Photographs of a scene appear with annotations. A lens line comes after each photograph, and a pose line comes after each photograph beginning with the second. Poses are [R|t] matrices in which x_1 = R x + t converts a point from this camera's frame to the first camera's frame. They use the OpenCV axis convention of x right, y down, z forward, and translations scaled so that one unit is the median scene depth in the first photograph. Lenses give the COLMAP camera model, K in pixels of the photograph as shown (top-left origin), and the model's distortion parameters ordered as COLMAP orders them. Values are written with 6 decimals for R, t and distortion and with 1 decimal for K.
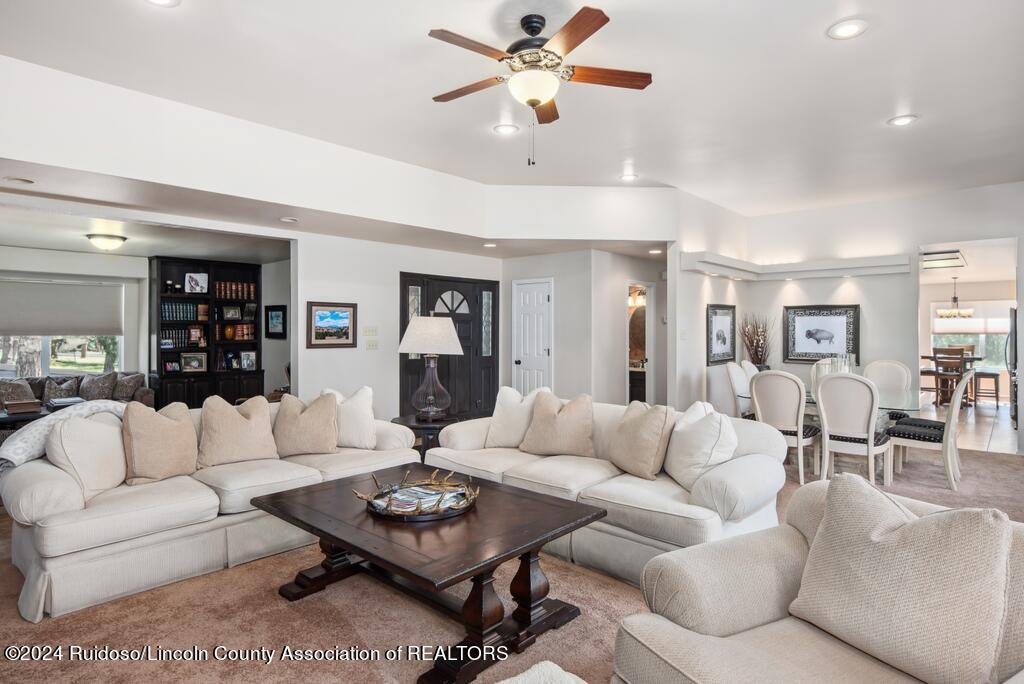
lens RADIAL K [[556.4, 0, 508.7], [0, 556.4, 336.4], [0, 0, 1]] dist [-0.012224, 0.001136]
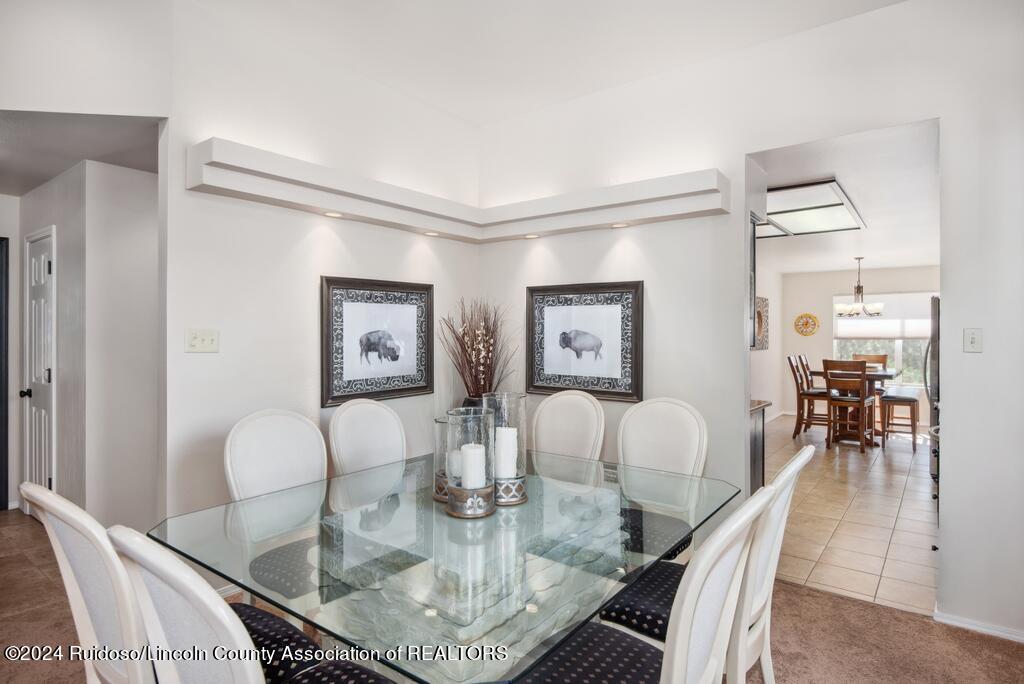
lens RADIAL K [[556.4, 0, 516.2], [0, 556.4, 341.1], [0, 0, 1]] dist [-0.012224, 0.001136]
pose [[0.996317, 0.002003, 0.085728, 0.350076], [-0.002193, 0.999995, 0.002118, -0.003082], [-0.085723, -0.002298, 0.996316, 0.375023]]
